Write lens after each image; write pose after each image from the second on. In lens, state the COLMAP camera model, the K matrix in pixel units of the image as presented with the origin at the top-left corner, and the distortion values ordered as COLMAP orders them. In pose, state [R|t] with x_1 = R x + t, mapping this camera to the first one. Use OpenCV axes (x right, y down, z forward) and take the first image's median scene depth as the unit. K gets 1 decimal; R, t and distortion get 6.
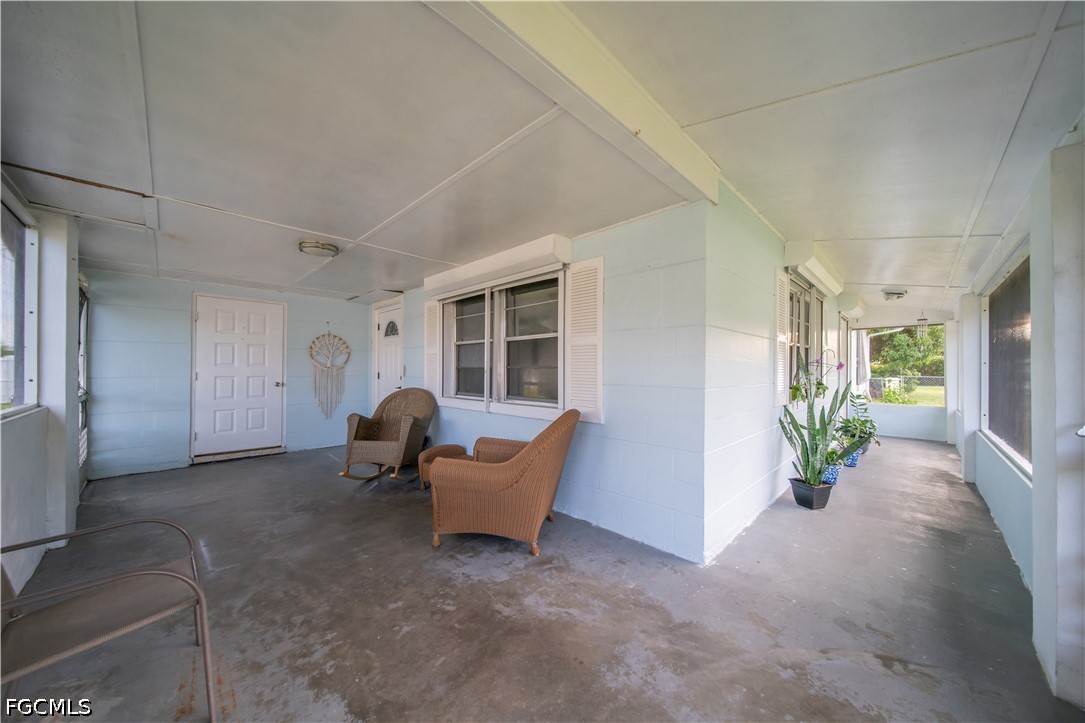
lens RADIAL K [[374.3, 0, 543.3], [0, 374.3, 365.8], [0, 0, 1]] dist [0.000394, -0.001383]
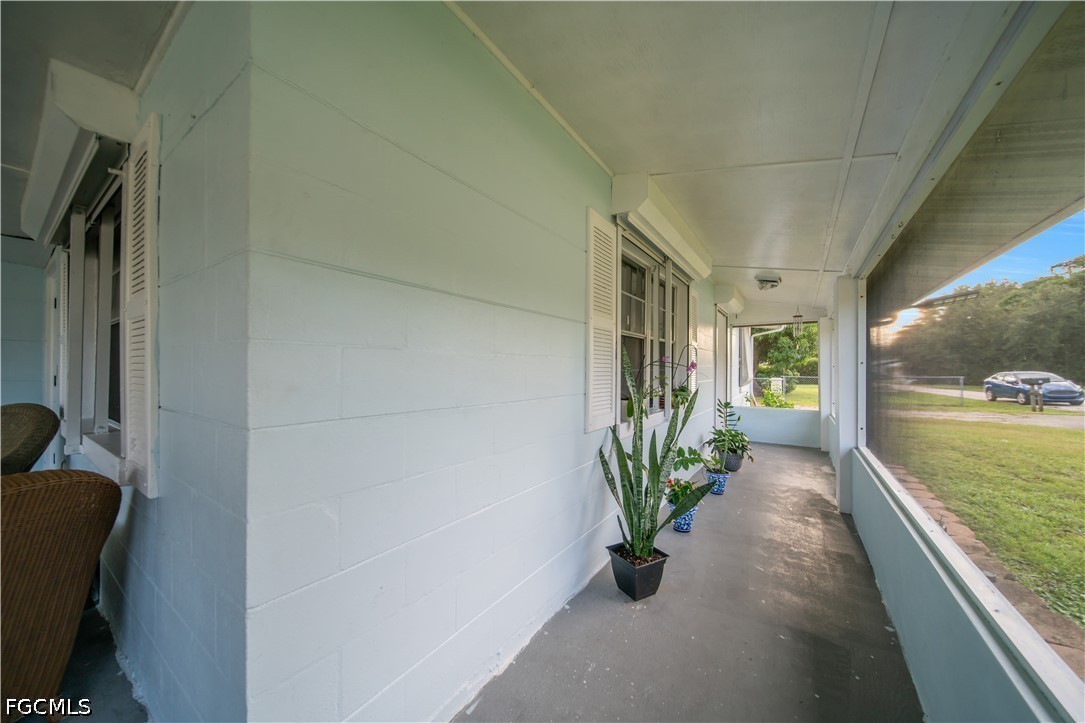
lens RADIAL K [[374.3, 0, 543.3], [0, 374.3, 365.4], [0, 0, 1]] dist [0.000394, -0.001383]
pose [[0.982485, 0.002209, 0.186328, 0.290517], [-0.001807, 0.999996, -0.002327, 0.000528], [-0.186333, 0.001949, 0.982485, 0.271420]]
